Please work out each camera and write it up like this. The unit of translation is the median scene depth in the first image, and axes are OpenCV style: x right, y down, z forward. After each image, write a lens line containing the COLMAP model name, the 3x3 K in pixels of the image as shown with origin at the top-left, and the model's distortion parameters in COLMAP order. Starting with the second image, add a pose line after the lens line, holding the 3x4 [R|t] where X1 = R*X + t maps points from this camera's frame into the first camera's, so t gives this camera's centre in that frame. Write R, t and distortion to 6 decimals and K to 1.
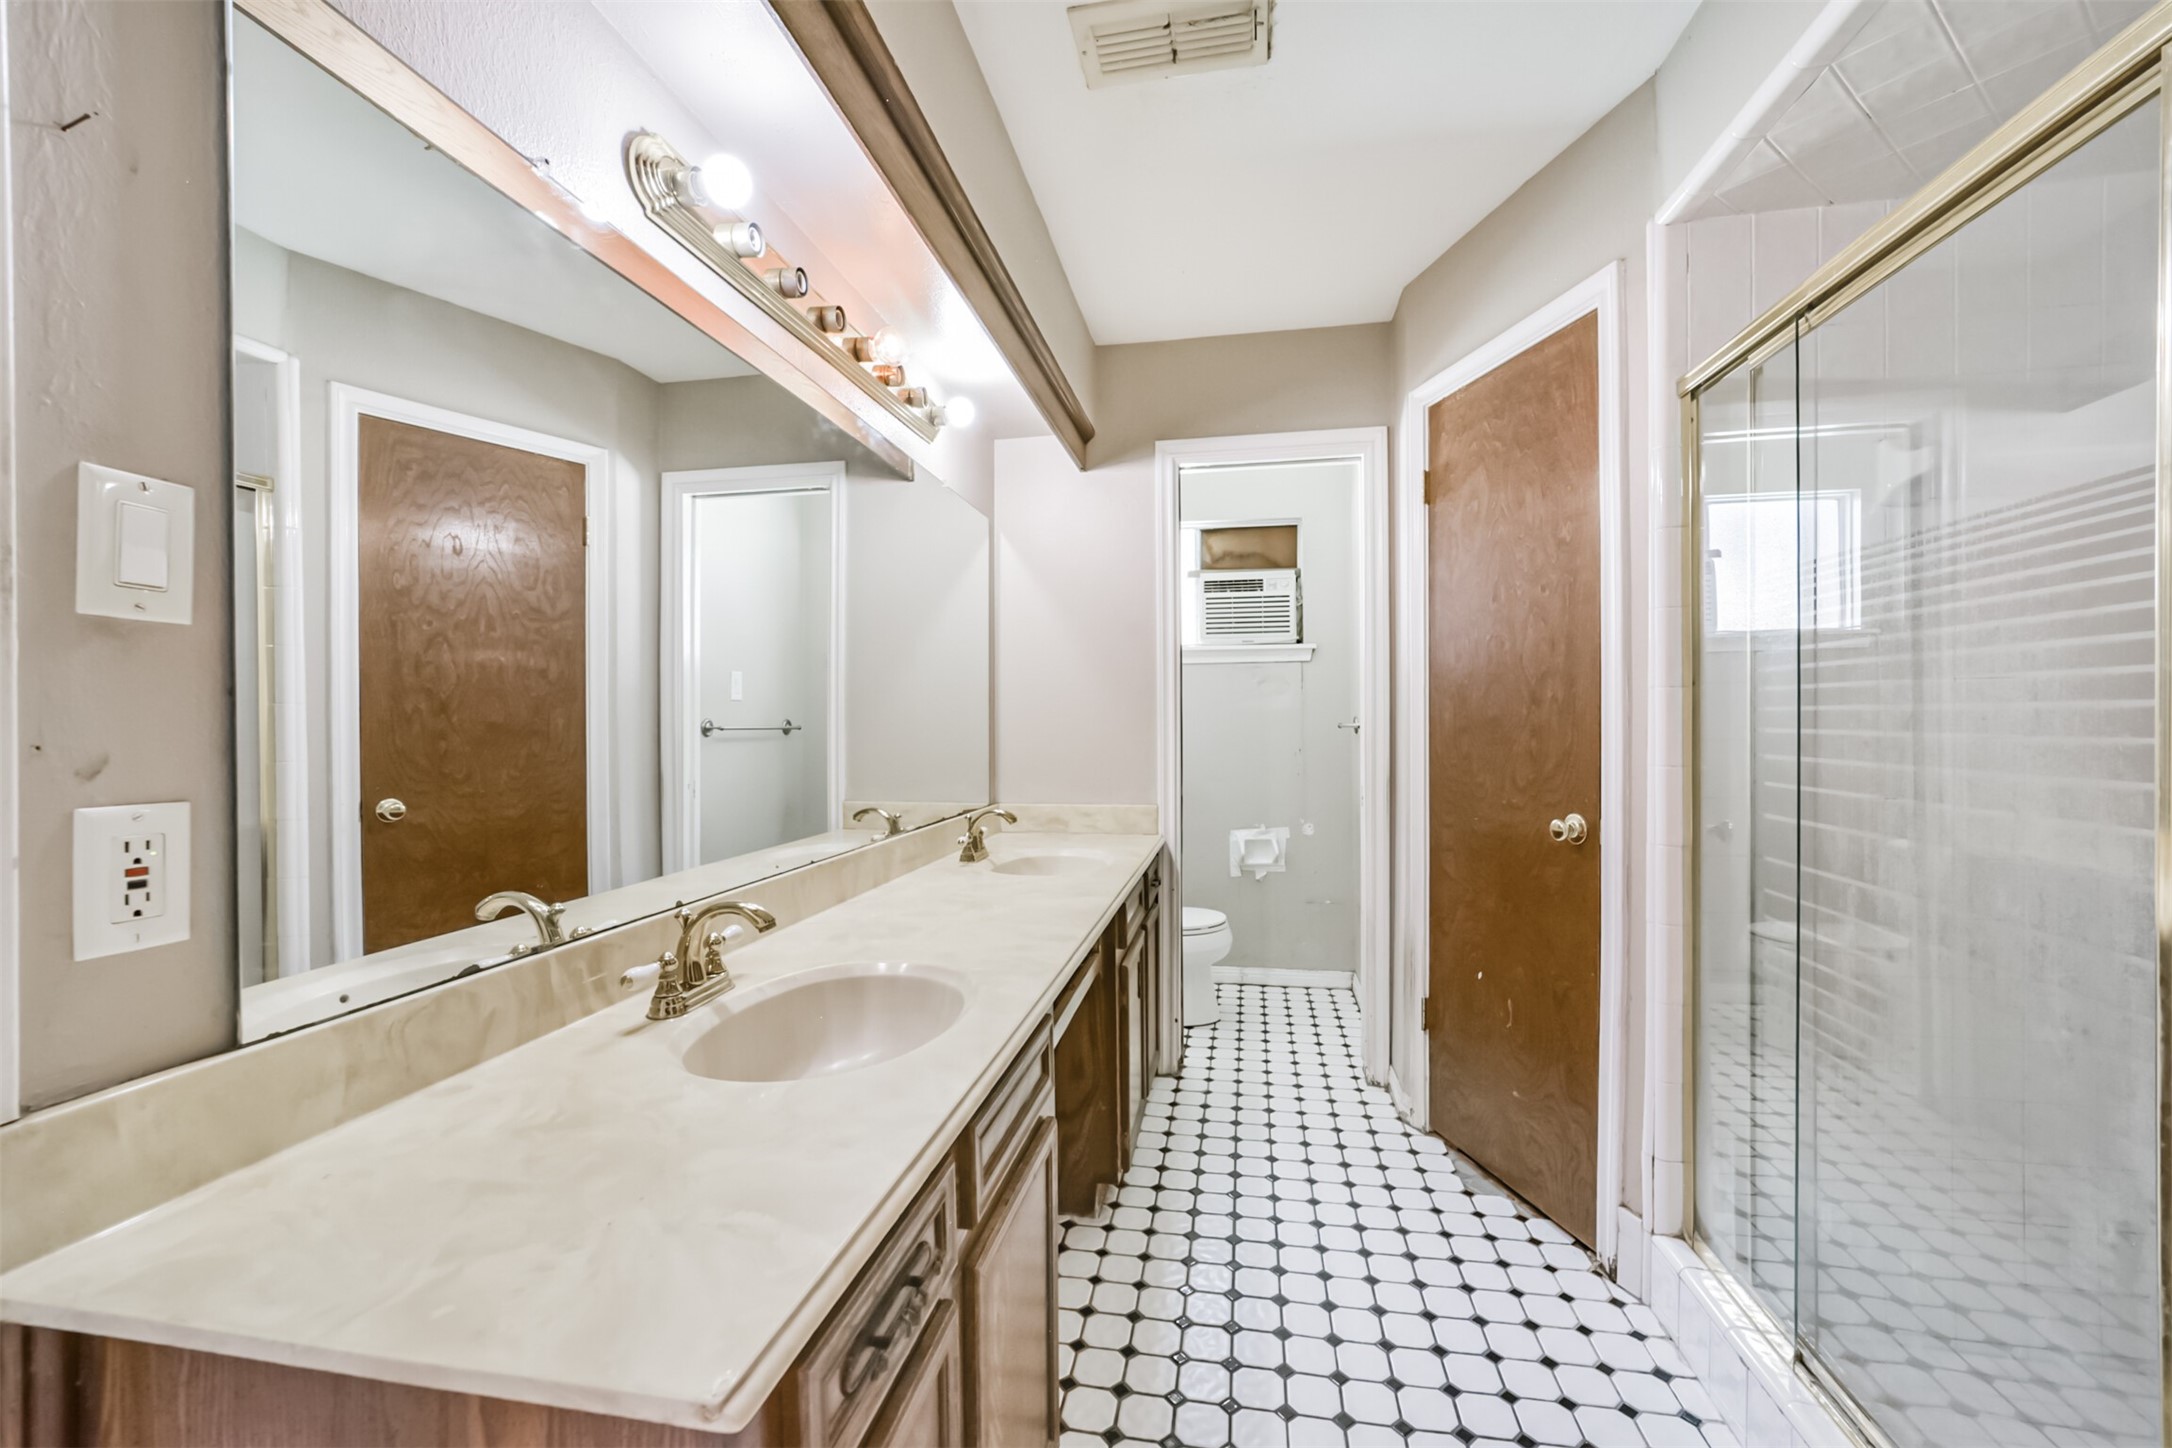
lens RADIAL K [[848.7, 0, 1090.3], [0, 848.7, 726.3], [0, 0, 1]] dist [-0.015101, 0.009432]
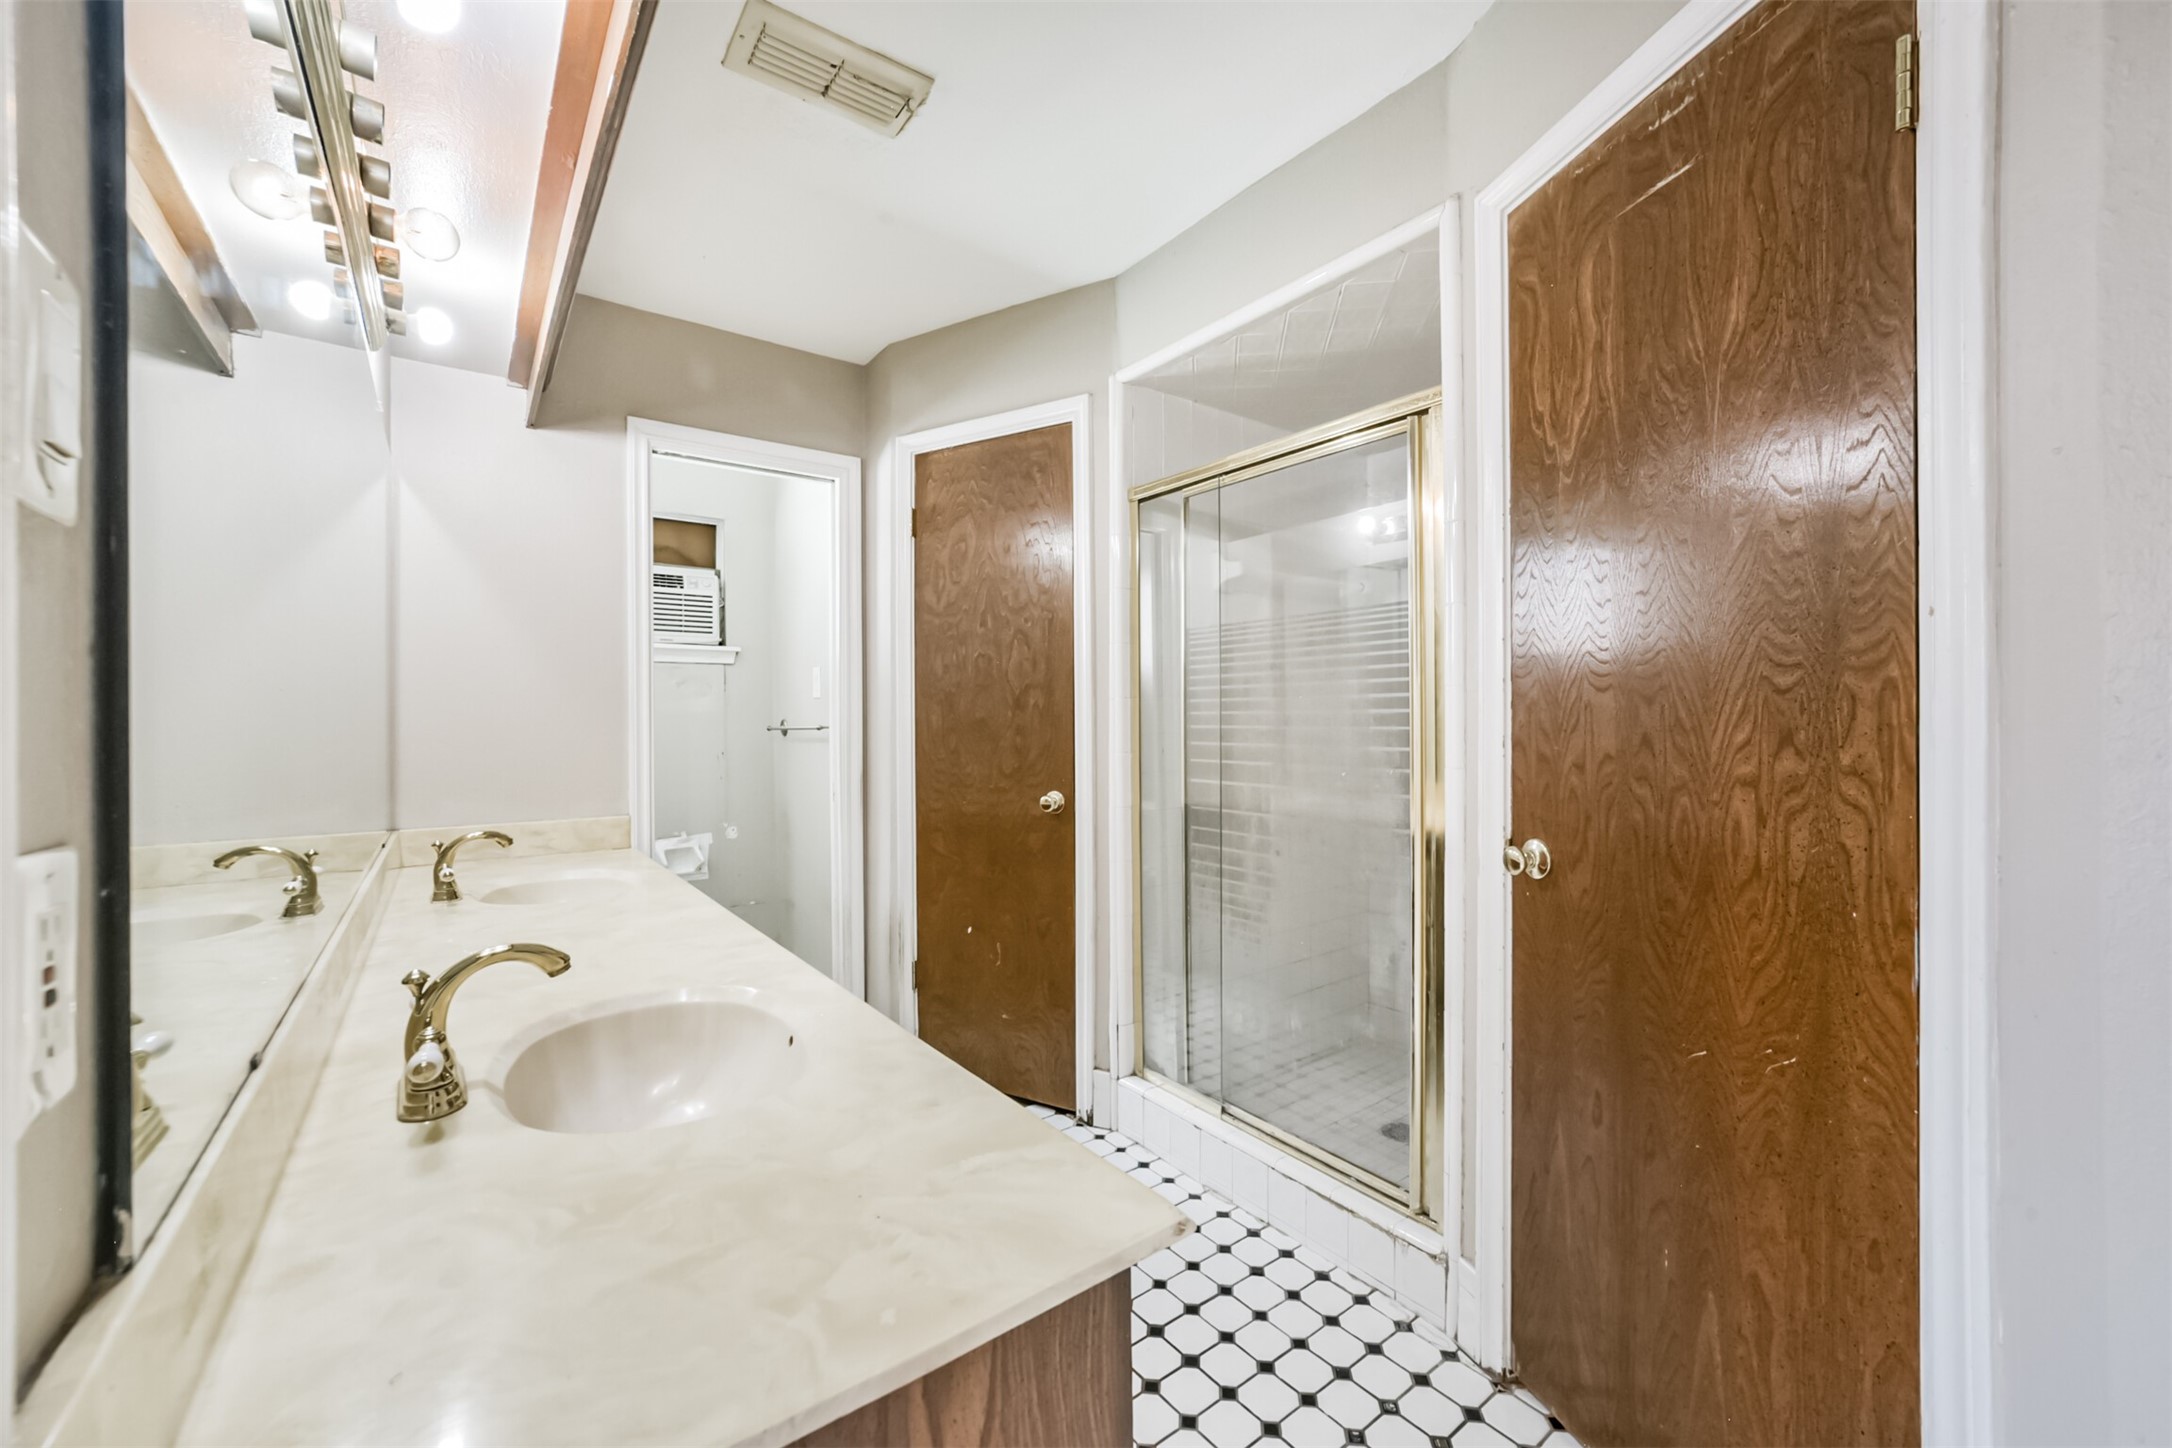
lens RADIAL K [[848.7, 0, 1071.6], [0, 848.7, 719.0], [0, 0, 1]] dist [-0.015101, 0.009432]
pose [[0.690354, 0.004428, 0.723458, -0.359894], [0.007081, 0.999892, -0.012876, 0.006592], [-0.723437, 0.014012, 0.690249, 0.047025]]
